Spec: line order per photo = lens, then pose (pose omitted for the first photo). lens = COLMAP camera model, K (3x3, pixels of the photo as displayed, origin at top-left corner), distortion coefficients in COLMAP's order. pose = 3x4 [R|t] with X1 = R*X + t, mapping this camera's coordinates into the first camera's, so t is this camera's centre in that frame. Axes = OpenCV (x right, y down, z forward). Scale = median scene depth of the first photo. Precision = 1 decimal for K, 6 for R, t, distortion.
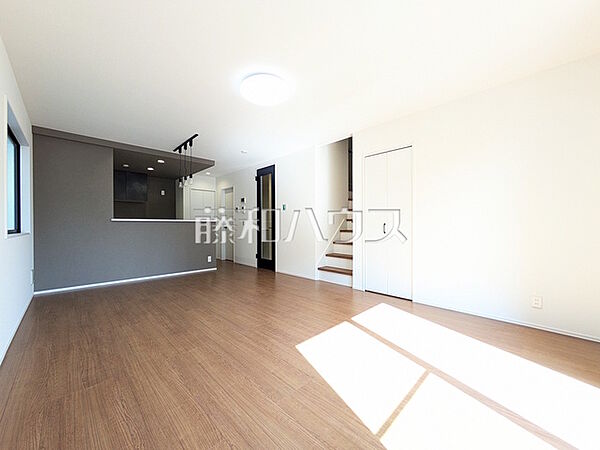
lens RADIAL K [[236.8, 0, 299.9], [0, 236.8, 225.4], [0, 0, 1]] dist [-0.002042, 0.000120]
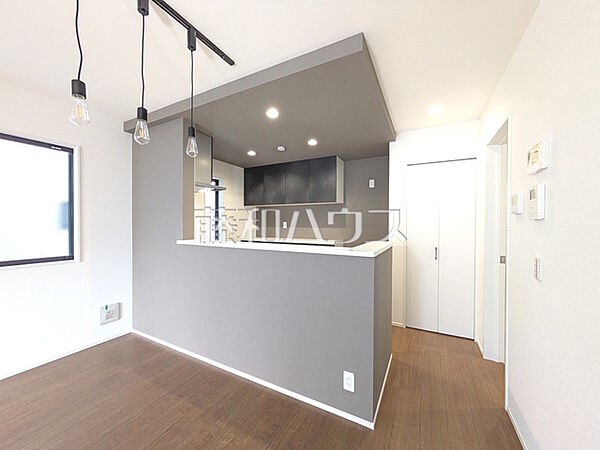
lens RADIAL K [[236.8, 0, 294.5], [0, 236.8, 224.8], [0, 0, 1]] dist [-0.002042, 0.000120]
pose [[0.289034, 0.012839, -0.957233, -0.257946], [-0.007971, 0.999908, 0.011005, -0.126367], [0.957286, 0.004450, 0.289110, 1.844943]]
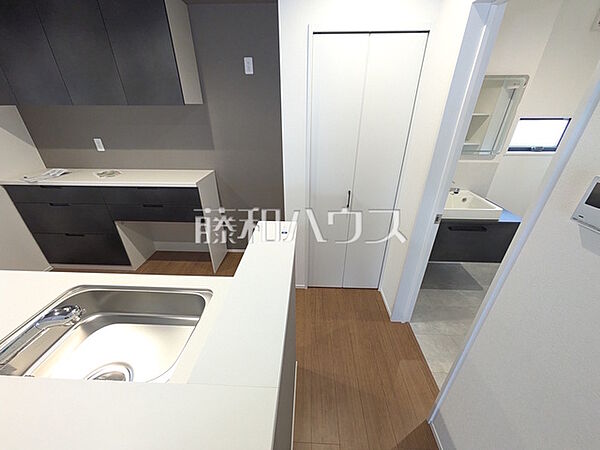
lens RADIAL K [[236.8, 0, 302.4], [0, 236.8, 225.3], [0, 0, 1]] dist [-0.002042, 0.000120]
pose [[0.694268, 0.324974, -0.642172, -0.695372], [-0.000105, 0.892301, 0.451440, -0.250513], [0.719717, -0.313353, 0.619530, 2.185224]]
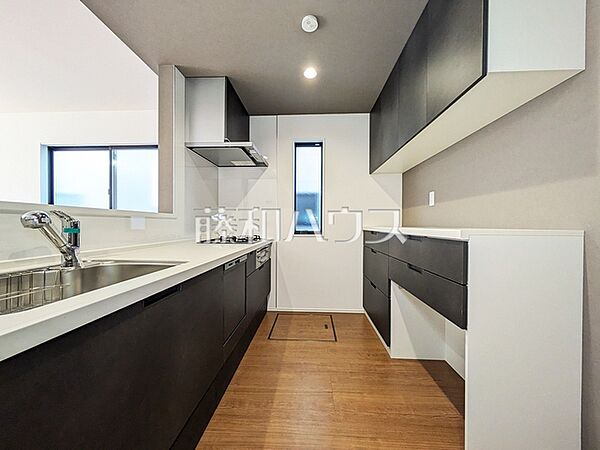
lens RADIAL K [[236.8, 0, 297.6], [0, 236.8, 226.9], [0, 0, 1]] dist [-0.002042, 0.000120]
pose [[-0.738961, 0.004353, -0.673734, -1.131671], [-0.000294, 0.999977, 0.006783, 0.001781], [0.673748, 0.005210, -0.738943, 2.610312]]
